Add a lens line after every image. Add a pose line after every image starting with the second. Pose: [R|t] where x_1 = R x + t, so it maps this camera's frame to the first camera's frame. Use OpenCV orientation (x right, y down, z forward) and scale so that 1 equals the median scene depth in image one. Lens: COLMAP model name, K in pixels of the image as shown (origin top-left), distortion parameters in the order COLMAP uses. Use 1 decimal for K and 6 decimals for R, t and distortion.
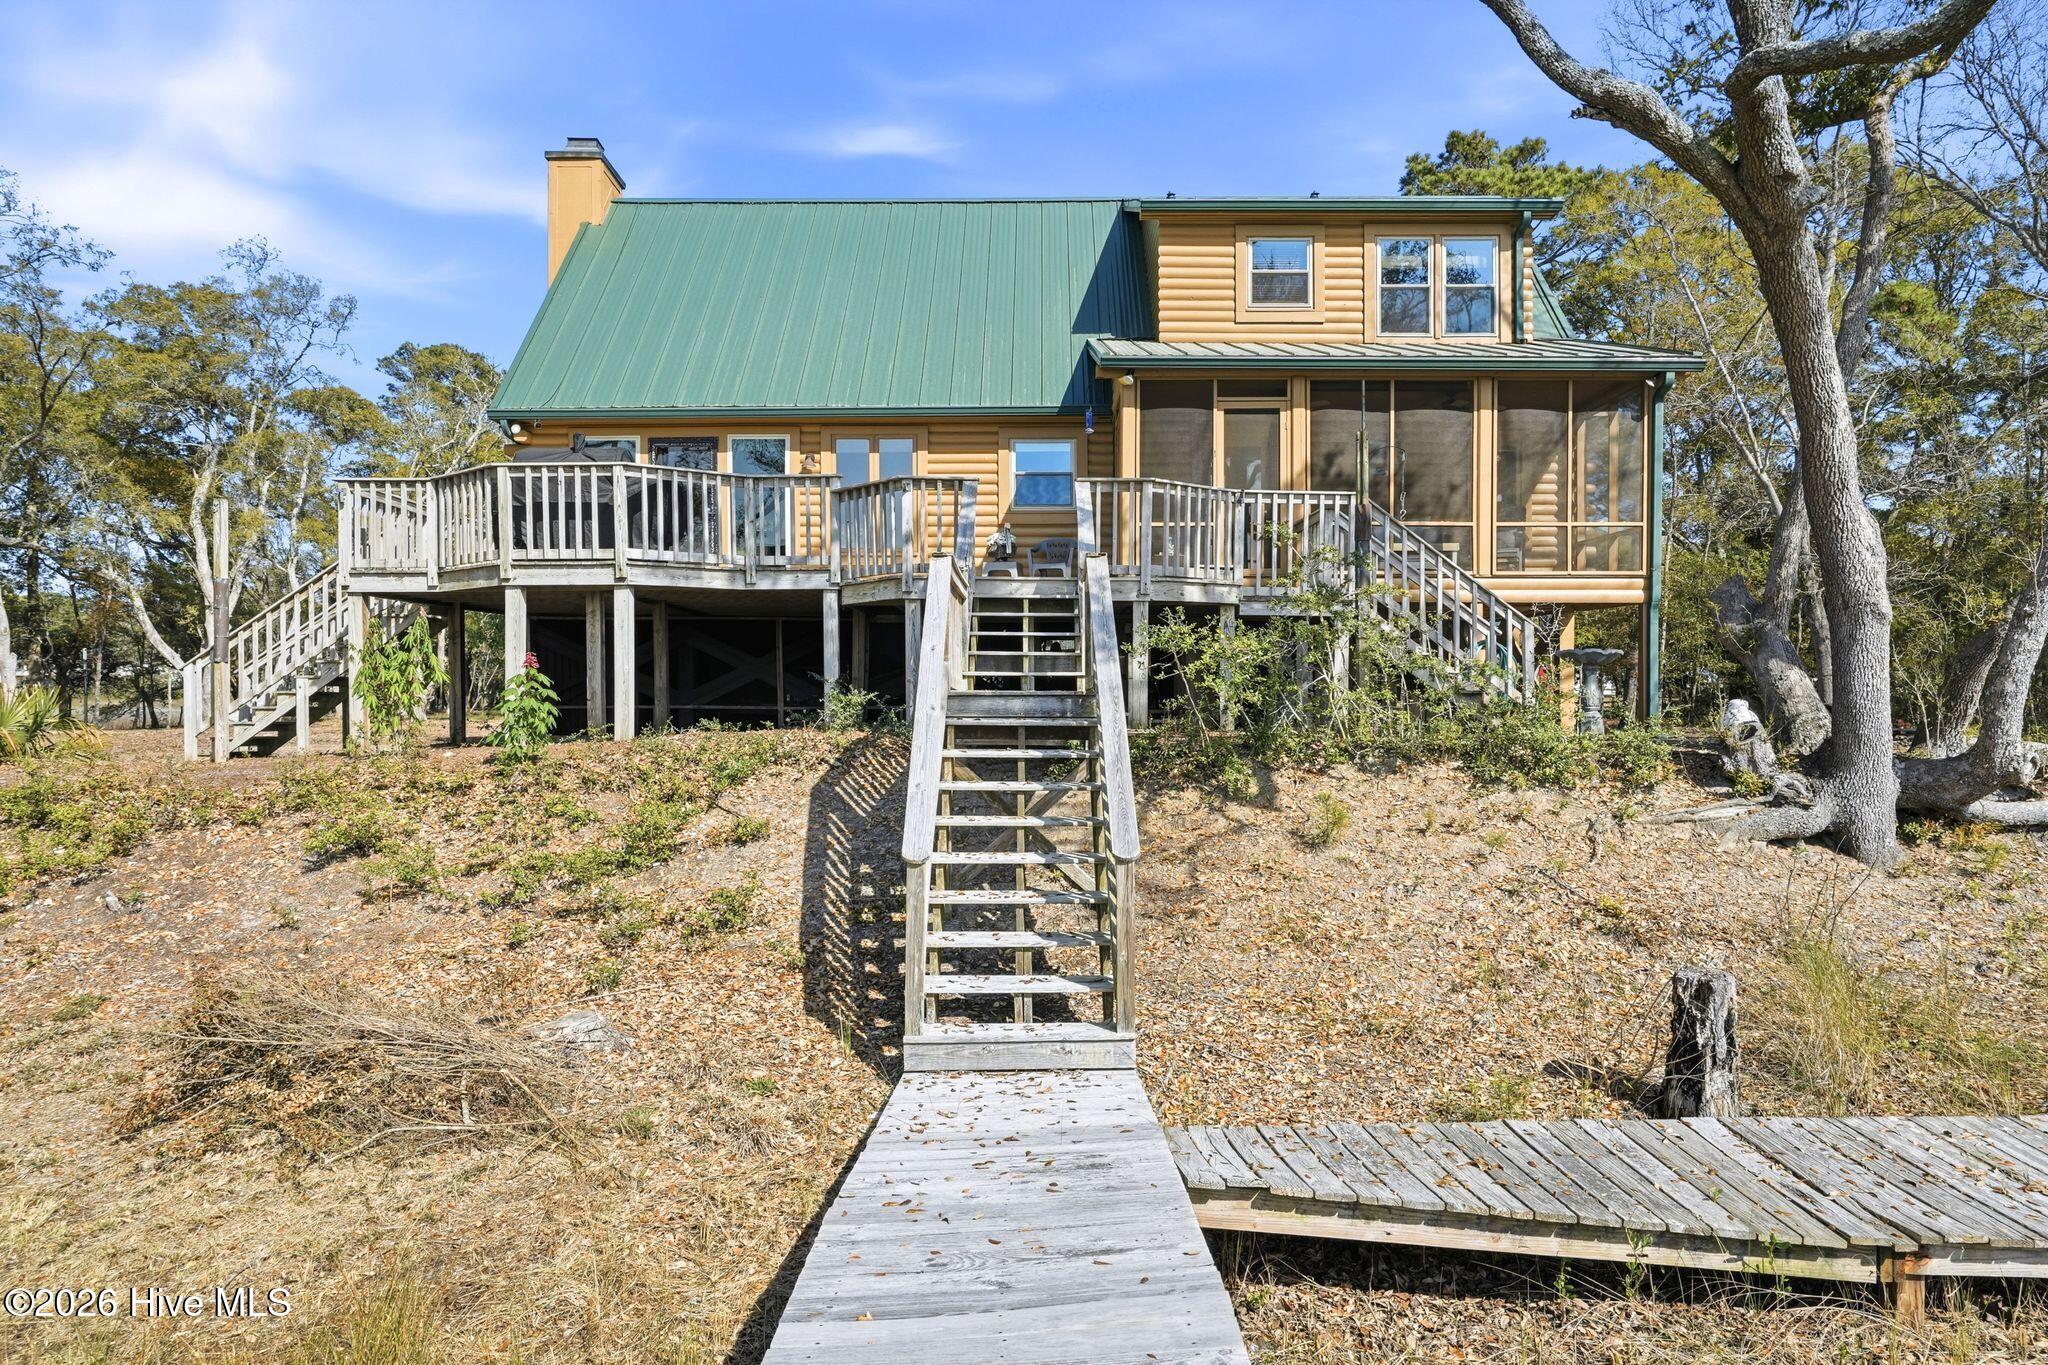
lens RADIAL K [[1778.0, 0, 1024.0], [0, 1778.0, 682.5], [0, 0, 1]] dist [0.027834, 0.006451]
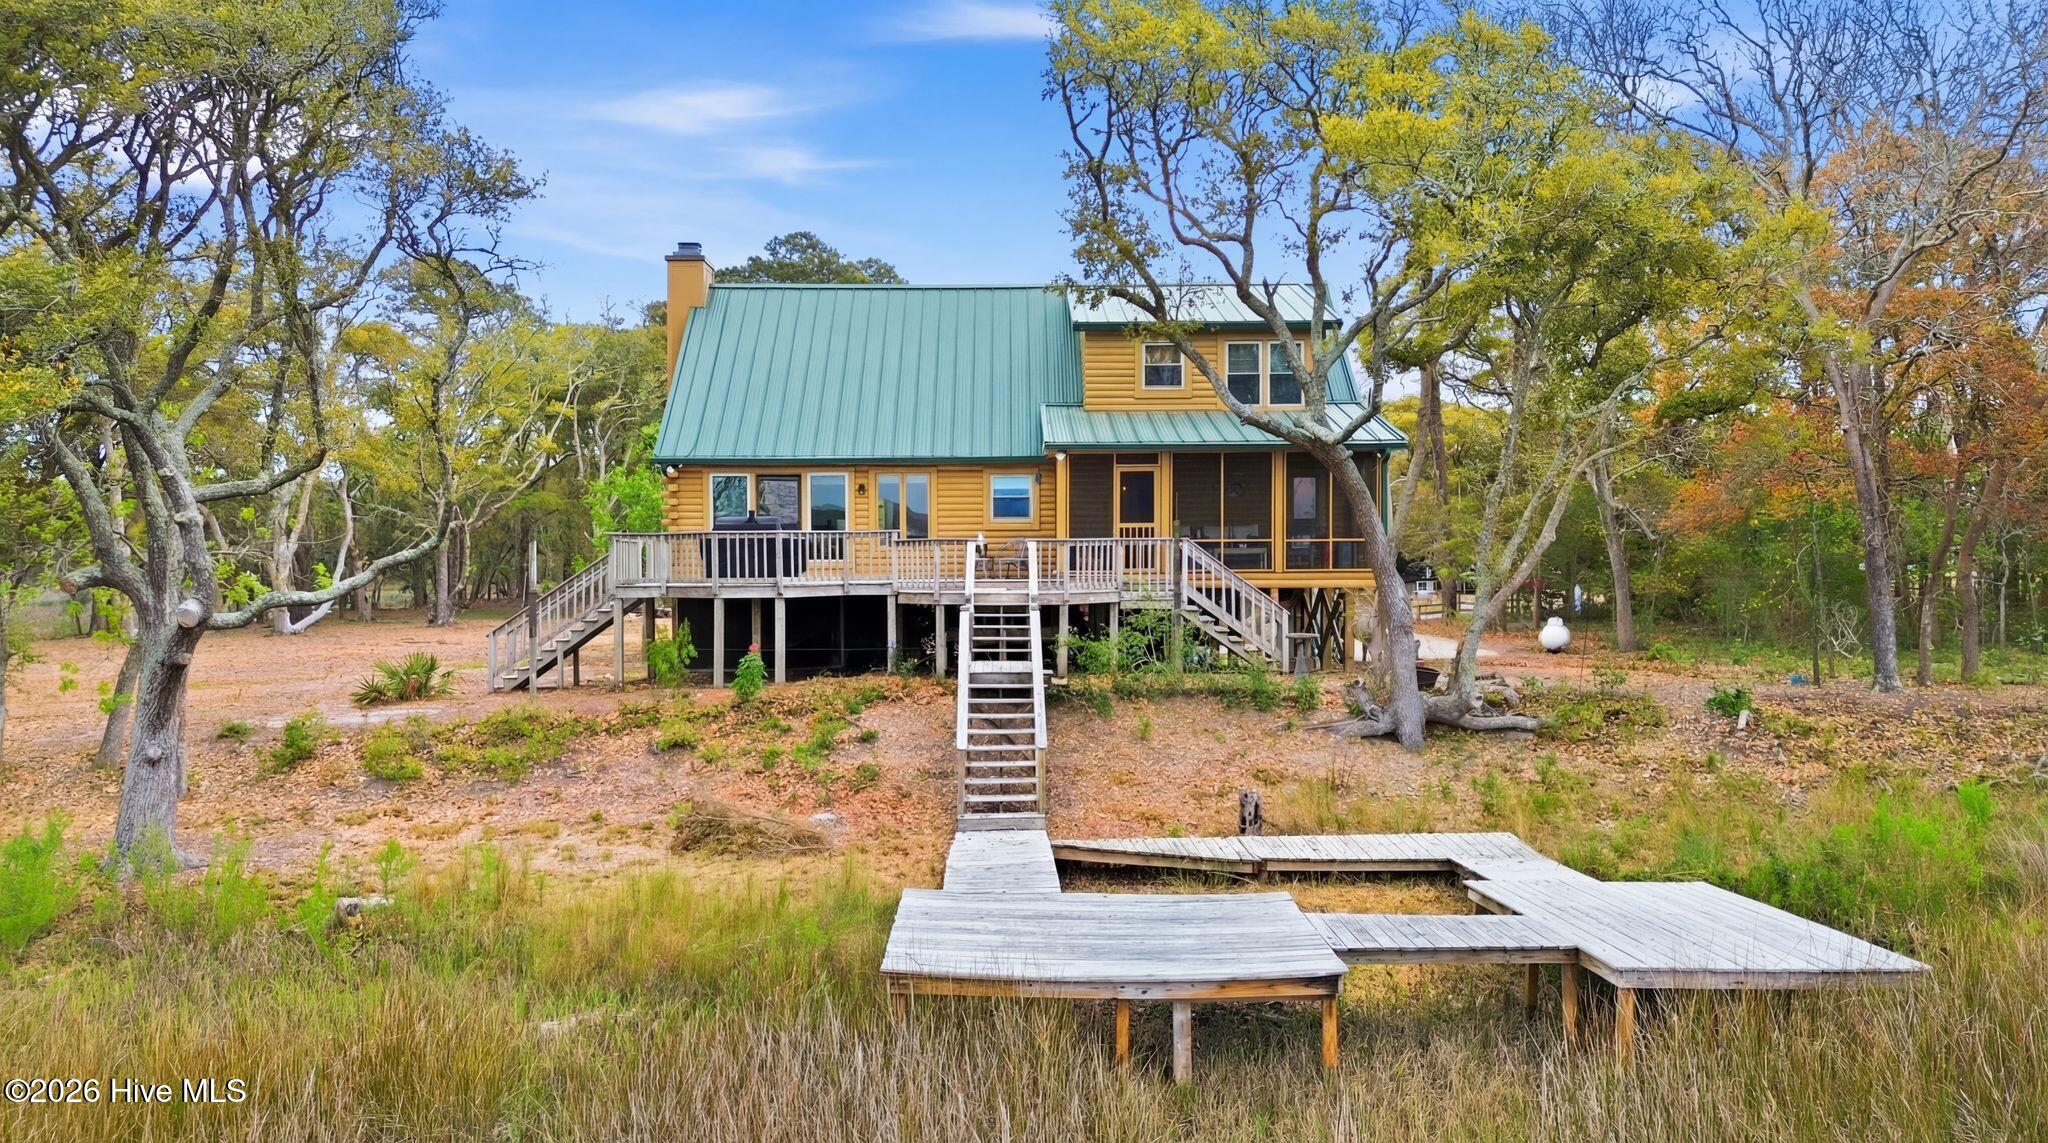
lens RADIAL K [[1478.6, 0, 1024.0], [0, 1478.6, 571.5], [0, 0, 1]] dist [-0.004154, -0.002959]
pose [[0.999866, -0.005095, 0.015566, -0.002007], [0.005378, 0.999821, -0.018150, -0.052276], [-0.015470, 0.018231, 0.999714, -0.495997]]
